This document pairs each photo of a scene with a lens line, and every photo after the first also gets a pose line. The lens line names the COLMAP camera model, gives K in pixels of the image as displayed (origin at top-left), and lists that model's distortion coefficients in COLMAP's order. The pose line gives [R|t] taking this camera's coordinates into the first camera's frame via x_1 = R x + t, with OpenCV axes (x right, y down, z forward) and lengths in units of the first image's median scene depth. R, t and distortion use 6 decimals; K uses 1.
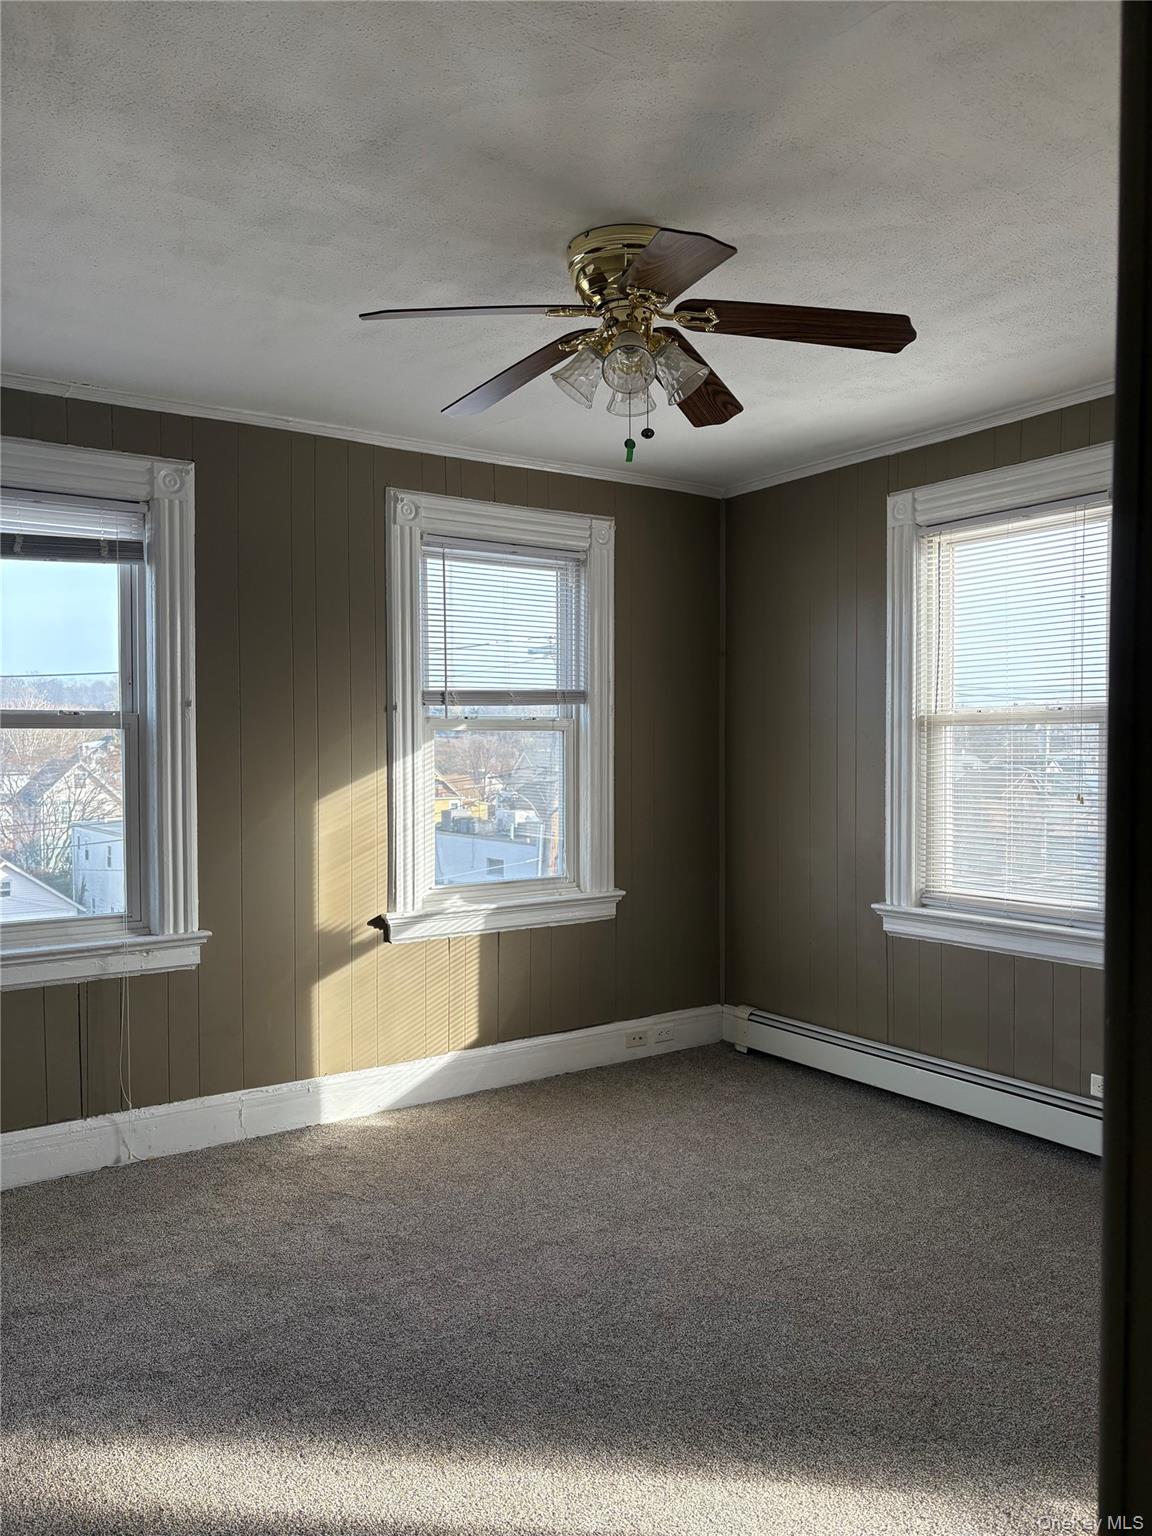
lens RADIAL K [[1173.1, 0, 583.2], [0, 1173.1, 764.7], [0, 0, 1]] dist [0.009444, -0.005854]
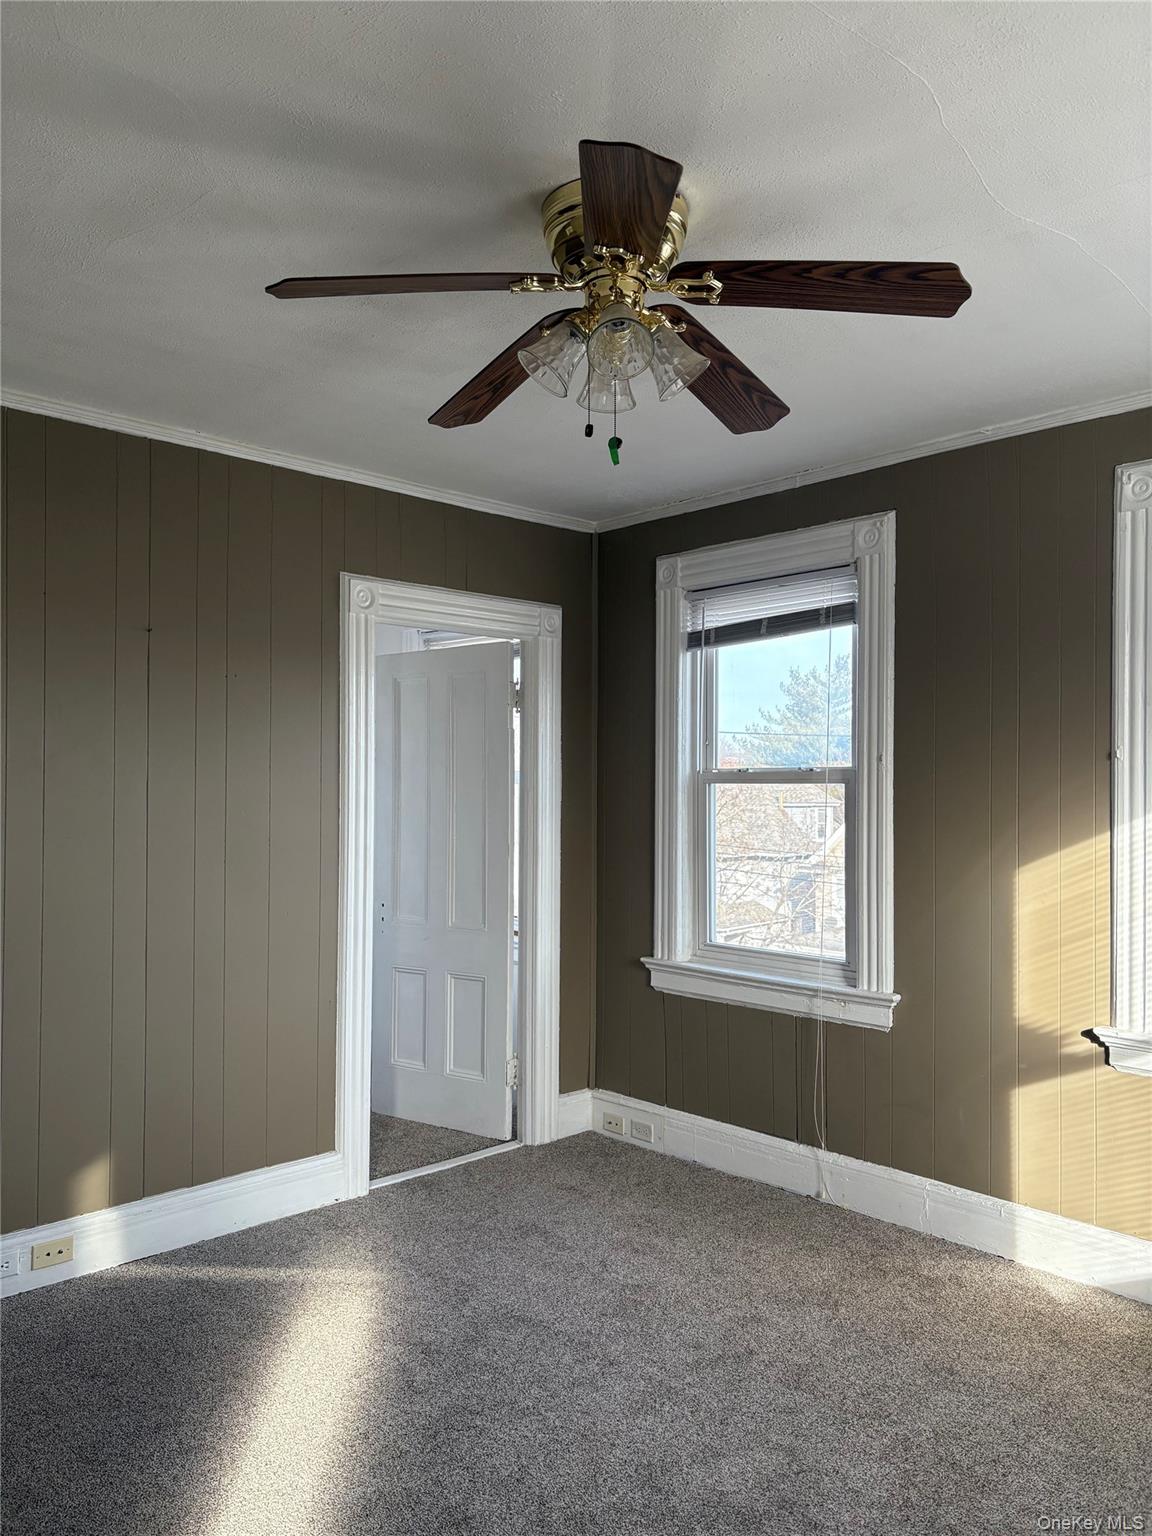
lens RADIAL K [[1173.1, 0, 583.2], [0, 1173.1, 764.7], [0, 0, 1]] dist [0.009444, -0.005854]
pose [[0.124982, -0.014434, -0.992054, 0.599830], [-0.018463, 0.999687, -0.016871, -0.025061], [0.991987, 0.020425, 0.124676, 0.626629]]
